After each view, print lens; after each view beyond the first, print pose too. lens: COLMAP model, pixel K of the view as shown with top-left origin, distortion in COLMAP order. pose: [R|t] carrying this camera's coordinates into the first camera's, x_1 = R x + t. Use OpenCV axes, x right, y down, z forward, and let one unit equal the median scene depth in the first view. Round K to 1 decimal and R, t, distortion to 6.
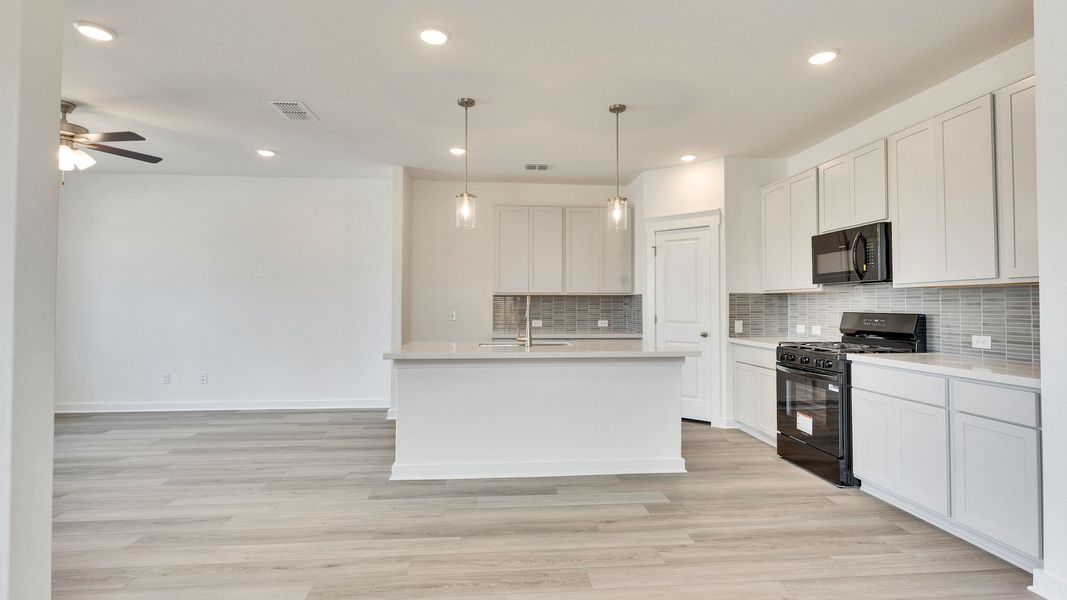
lens RADIAL K [[515.7, 0, 537.4], [0, 515.7, 295.0], [0, 0, 1]] dist [-0.002417, -0.000092]
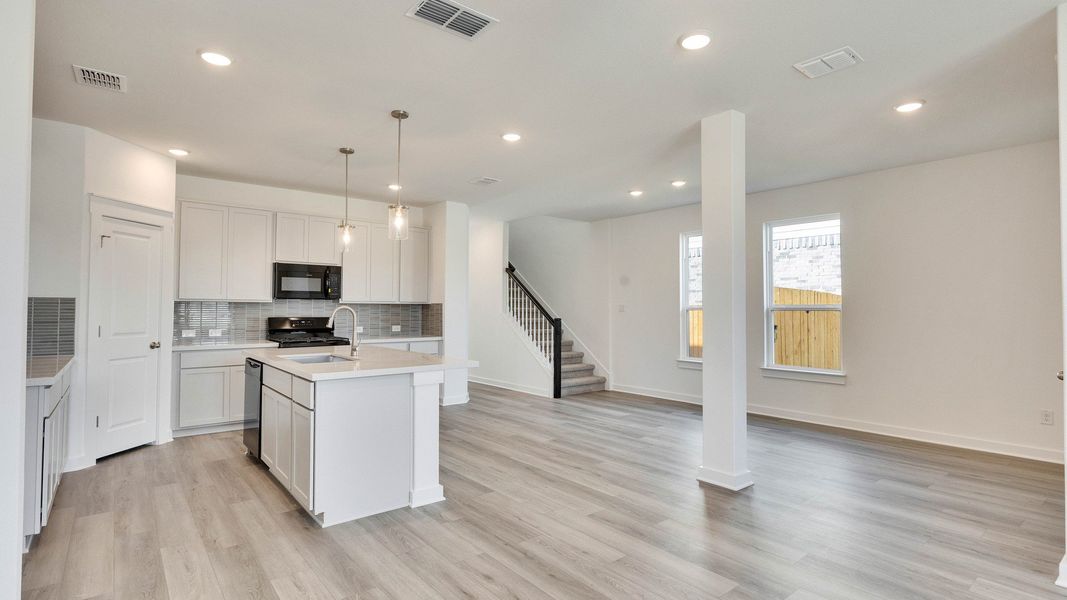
lens RADIAL K [[515.7, 0, 538.2], [0, 515.7, 294.4], [0, 0, 1]] dist [-0.002417, -0.000092]
pose [[-0.561742, 0.019877, 0.827074, -1.095310], [-0.021730, 0.999012, -0.038768, 0.010186], [-0.827027, -0.039750, -0.560755, 1.304211]]
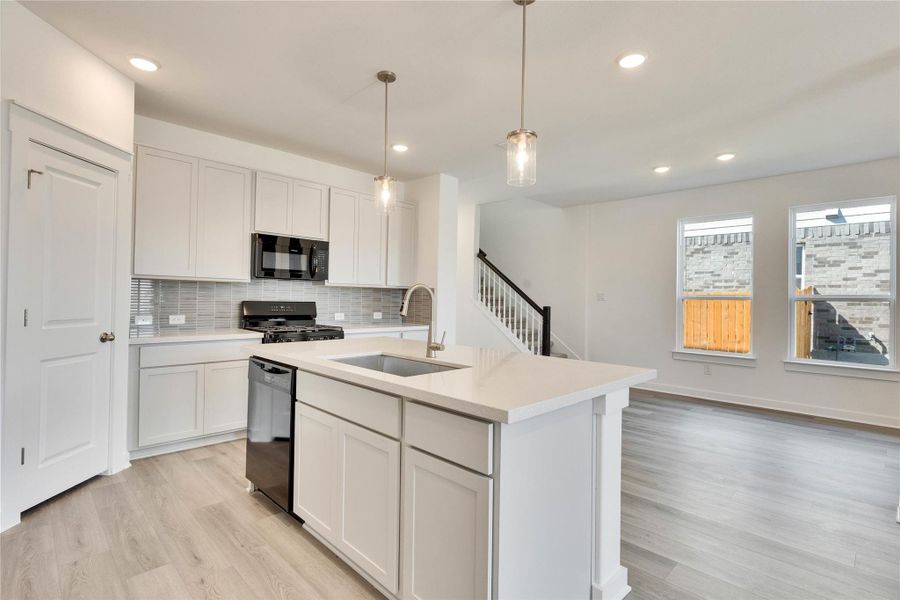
lens RADIAL K [[435.0, 0, 453.7], [0, 435.0, 295.8], [0, 0, 1]] dist [-0.007742, 0.003097]
pose [[-0.639290, -0.005948, 0.768943, -0.503338], [-0.033903, 0.999216, -0.020456, 0.028156], [-0.768218, -0.039147, -0.638990, 1.387771]]
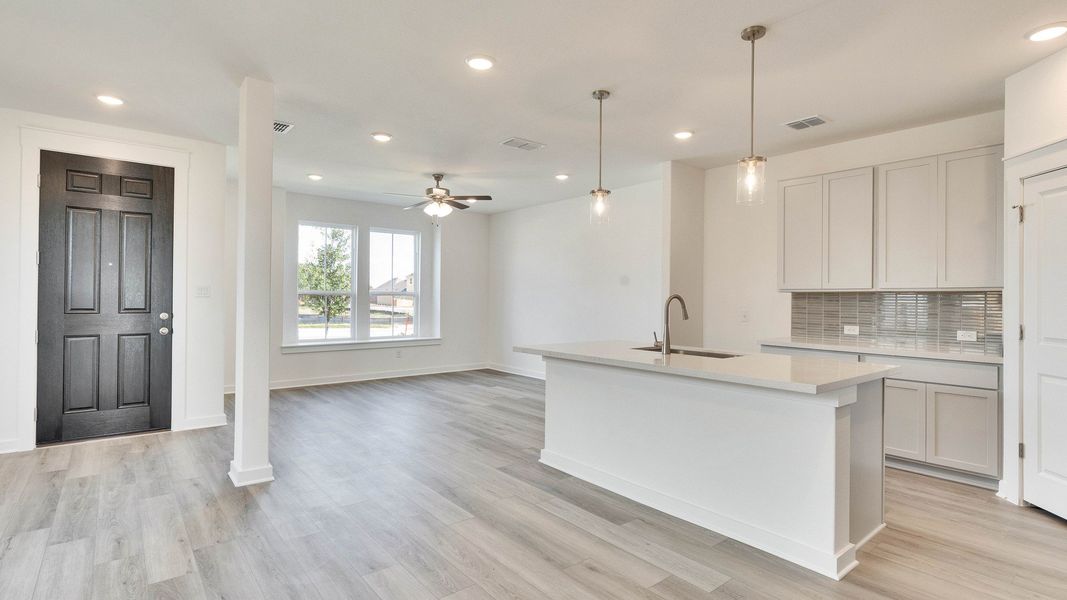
lens RADIAL K [[515.7, 0, 537.3], [0, 515.7, 295.2], [0, 0, 1]] dist [-0.002417, -0.000092]
pose [[0.559125, -0.001881, -0.829081, 0.585493], [0.009512, 0.999946, 0.004146, -0.003348], [0.829029, -0.010205, 0.559113, 0.351392]]
